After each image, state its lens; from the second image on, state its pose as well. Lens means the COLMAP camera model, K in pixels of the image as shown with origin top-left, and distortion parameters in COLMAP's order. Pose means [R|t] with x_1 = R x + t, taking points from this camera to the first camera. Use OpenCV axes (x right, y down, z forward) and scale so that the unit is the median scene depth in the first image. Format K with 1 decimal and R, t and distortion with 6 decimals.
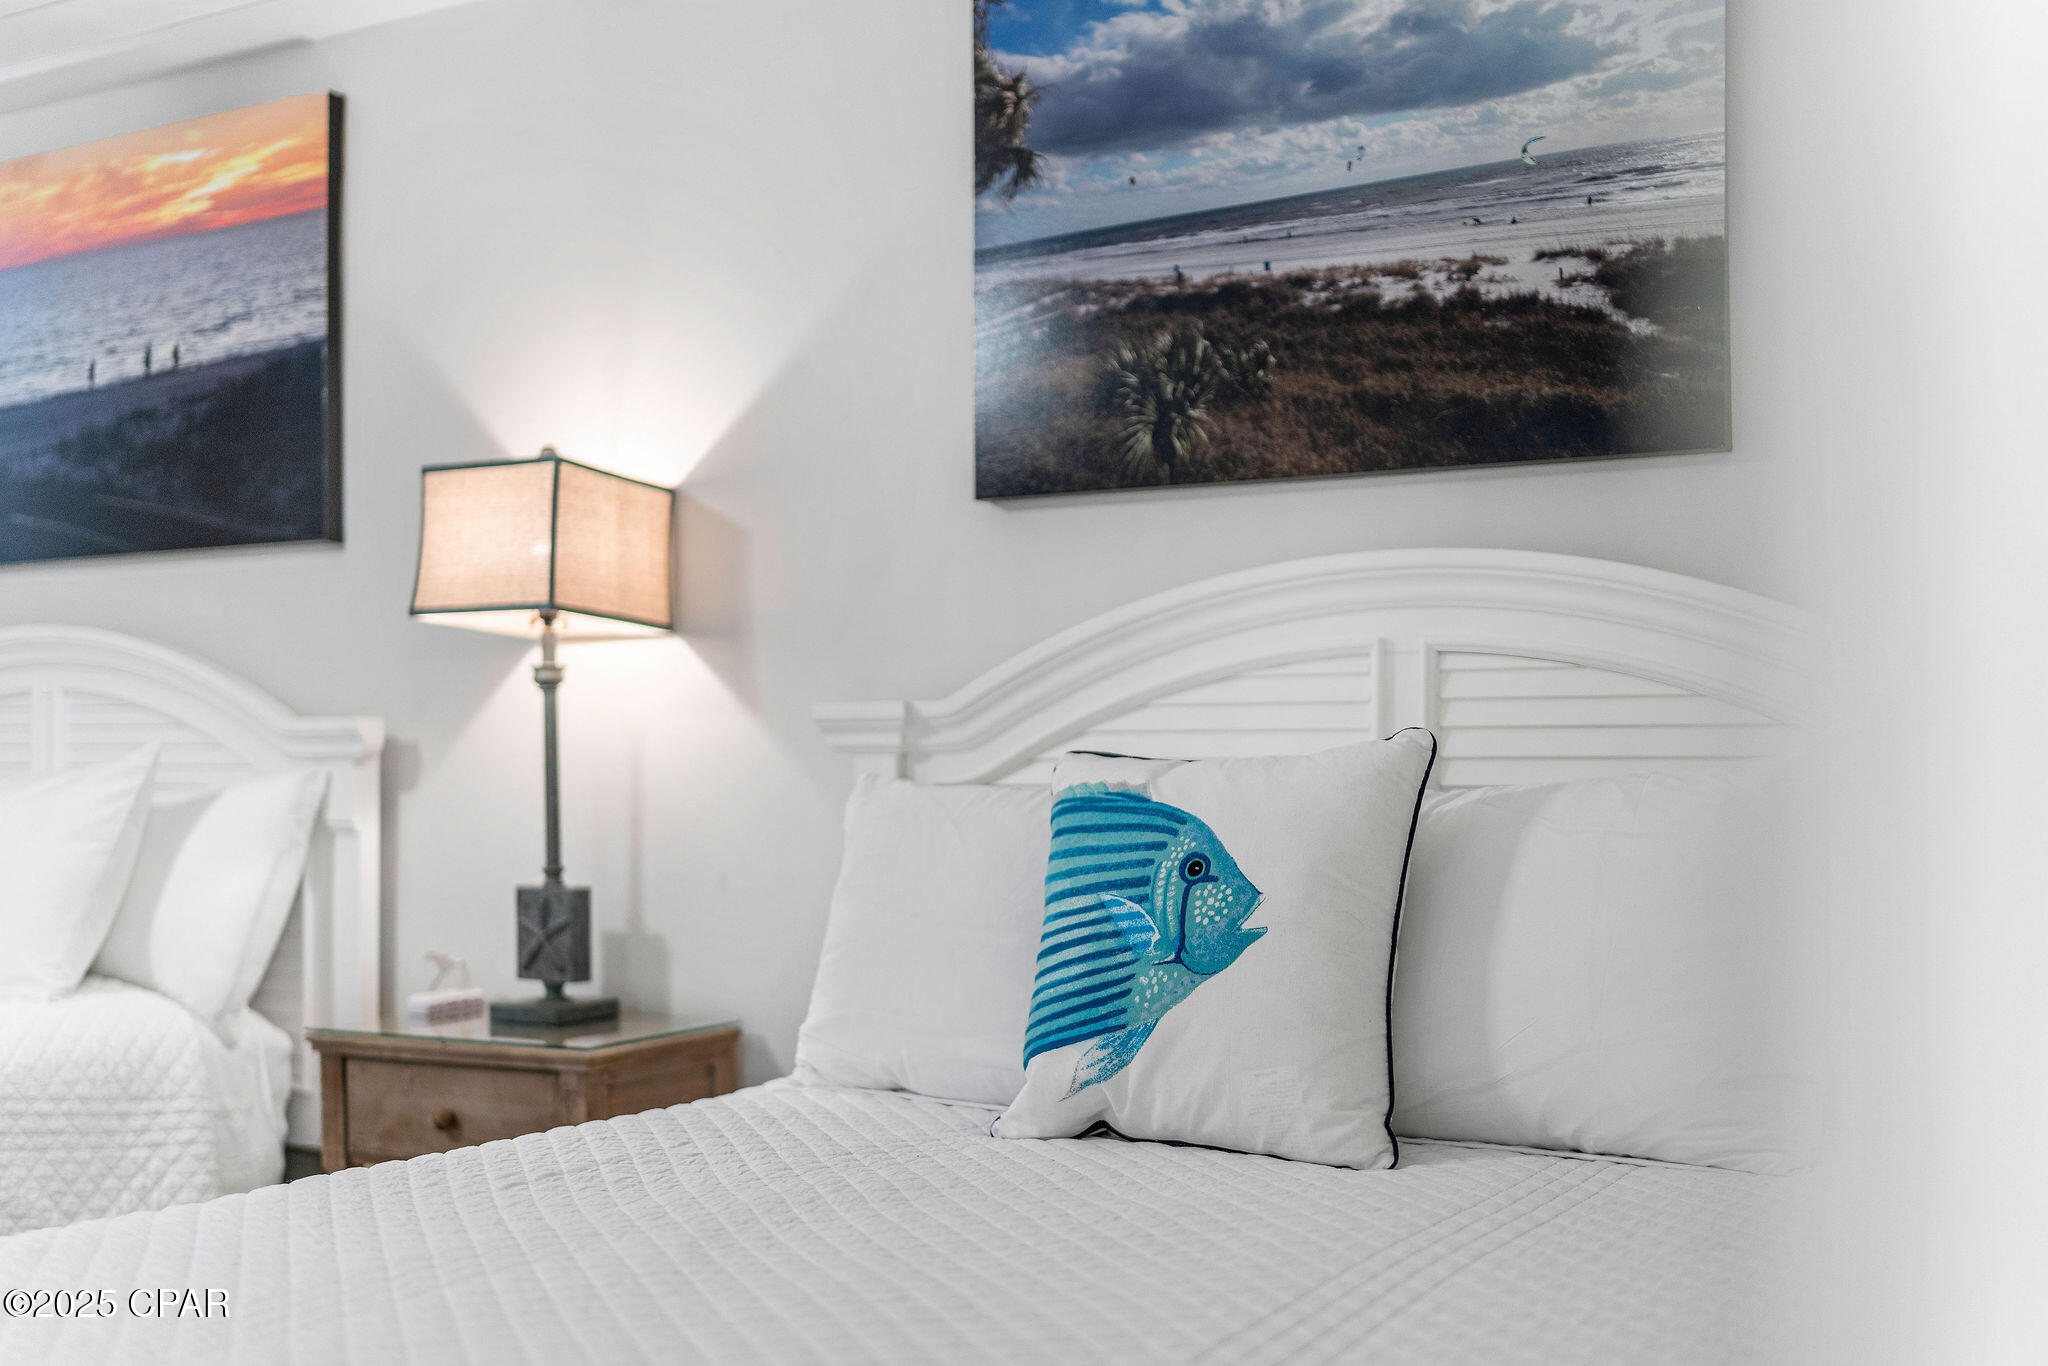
lens RADIAL K [[2129.9, 0, 1073.2], [0, 2129.9, 782.3], [0, 0, 1]] dist [-0.004799, 0.000000]
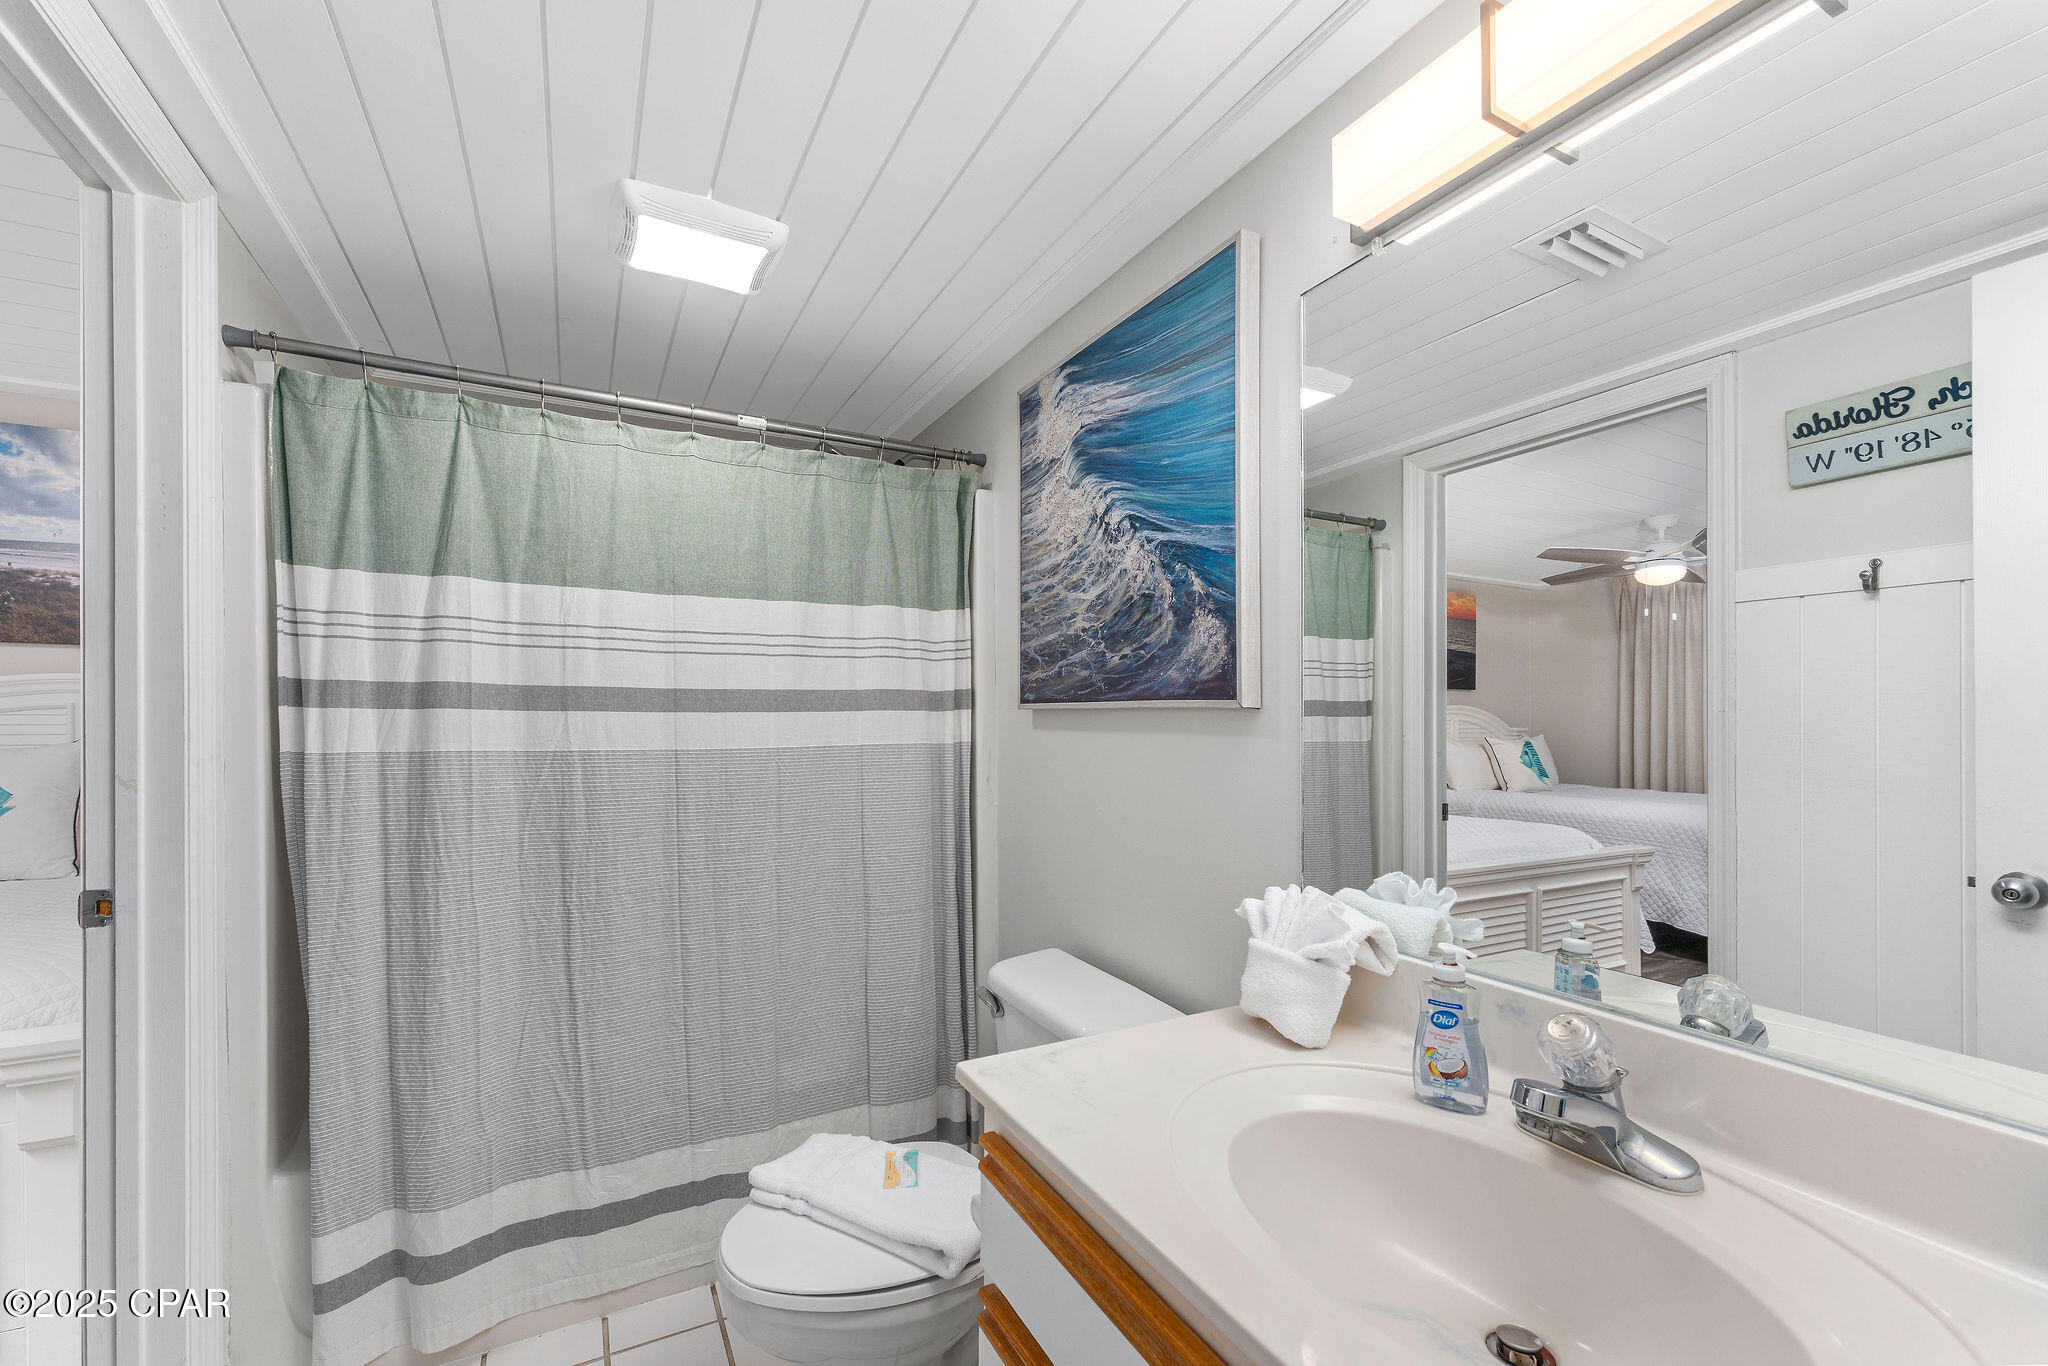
lens RADIAL K [[815.6, 0, 989.8], [0, 815.6, 723.8], [0, 0, 1]] dist [0.000371, -0.000551]
pose [[0.557660, -0.006214, 0.830047, -0.075563], [0.004272, 0.999980, 0.004616, -0.036921], [-0.830059, 0.000972, 0.557675, -0.617382]]
